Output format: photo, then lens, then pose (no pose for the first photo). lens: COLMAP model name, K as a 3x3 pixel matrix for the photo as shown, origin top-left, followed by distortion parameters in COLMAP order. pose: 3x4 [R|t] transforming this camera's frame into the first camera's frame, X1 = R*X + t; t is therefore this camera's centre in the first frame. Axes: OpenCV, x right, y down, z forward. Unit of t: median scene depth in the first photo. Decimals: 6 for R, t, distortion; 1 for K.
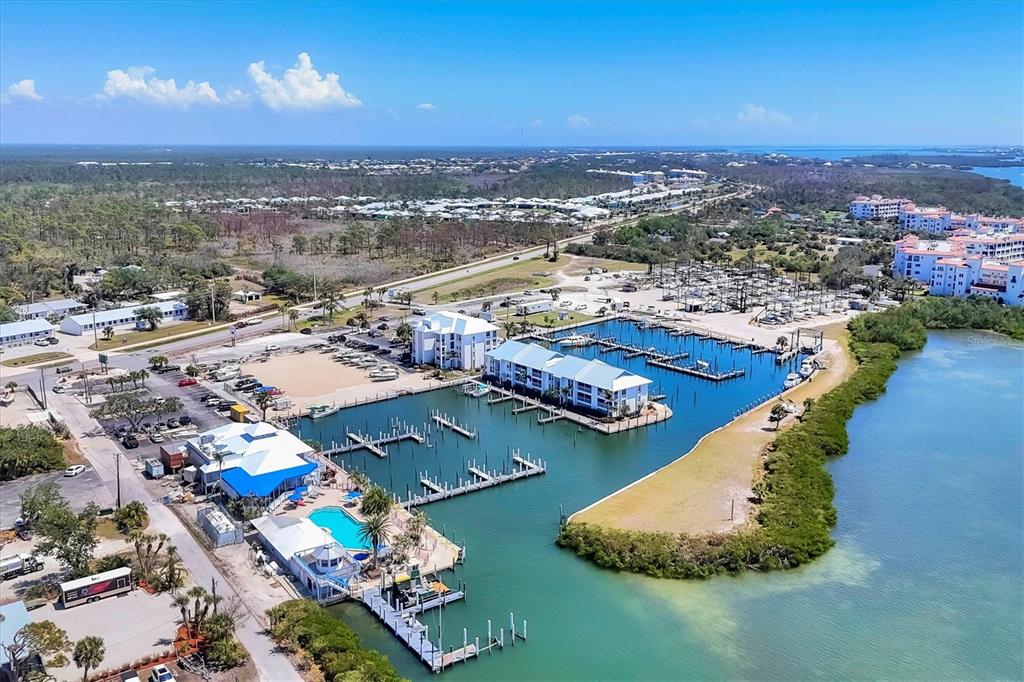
lens RADIAL K [[891.5, 0, 512.0], [0, 891.5, 341.0], [0, 0, 1]] dist [0.045452, -0.014850]
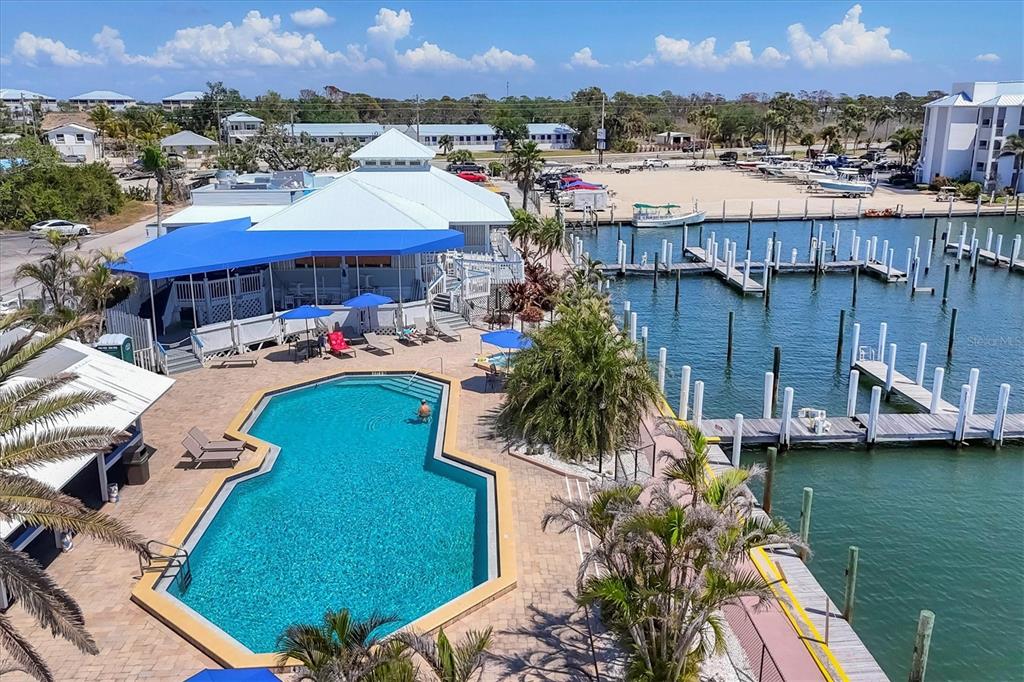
lens RADIAL K [[891.5, 0, 512.0], [0, 891.5, 341.0], [0, 0, 1]] dist [0.045452, -0.014850]
pose [[0.846732, 0.131330, -0.515555, -0.039129], [-0.108315, 0.991312, 0.074627, 0.099259], [0.520877, -0.007347, 0.853600, 0.519922]]
